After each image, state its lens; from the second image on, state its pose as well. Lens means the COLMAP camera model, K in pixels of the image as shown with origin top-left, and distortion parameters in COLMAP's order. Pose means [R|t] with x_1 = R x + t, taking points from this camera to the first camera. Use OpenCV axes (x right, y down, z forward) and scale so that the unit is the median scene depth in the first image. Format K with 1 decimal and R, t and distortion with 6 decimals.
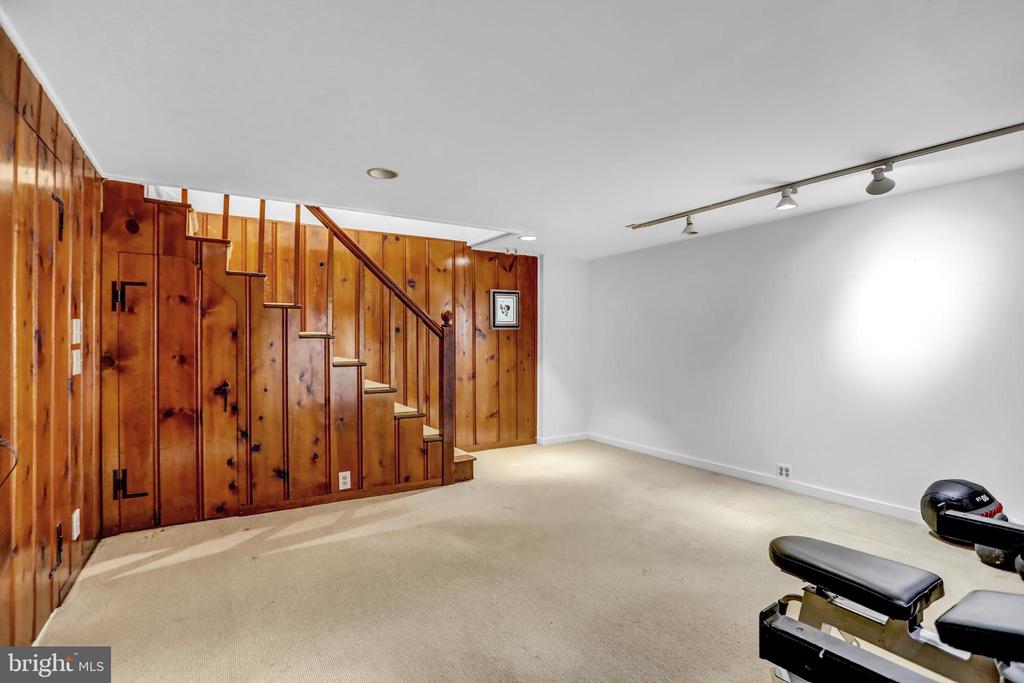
lens RADIAL K [[491.4, 0, 512.7], [0, 491.4, 341.8], [0, 0, 1]] dist [-0.032353, 0.000783]
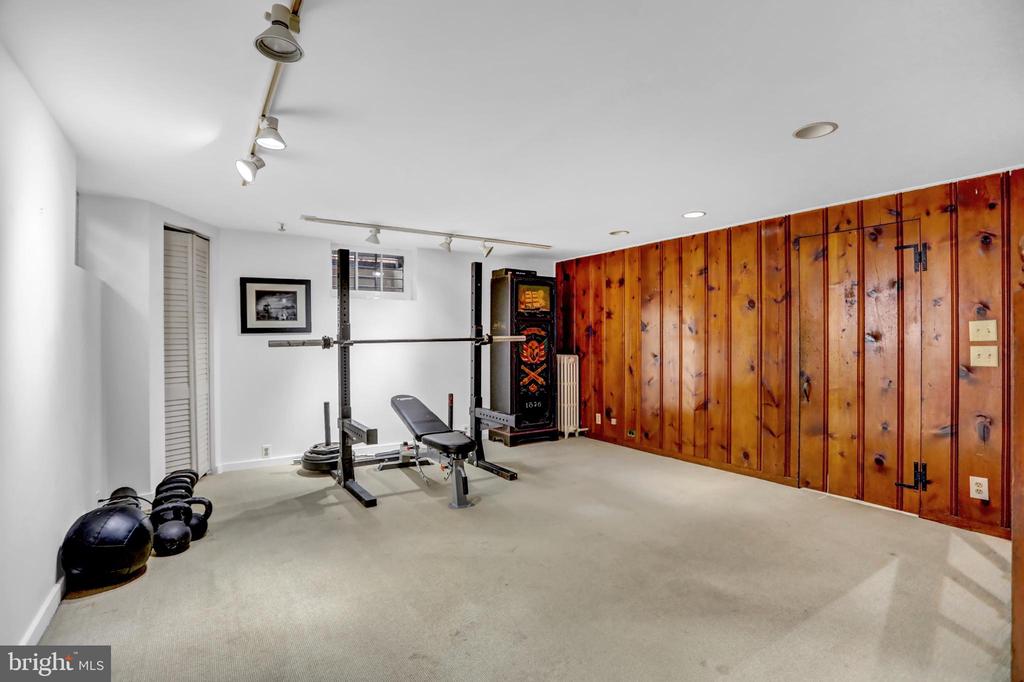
lens RADIAL K [[491.4, 0, 512.5], [0, 491.4, 340.9], [0, 0, 1]] dist [-0.032353, 0.000783]
pose [[-0.999974, 0.000845, -0.007226, 0.238547], [0.000841, 0.999999, 0.000619, 0.001669], [0.007227, 0.000613, -0.999974, 1.785404]]
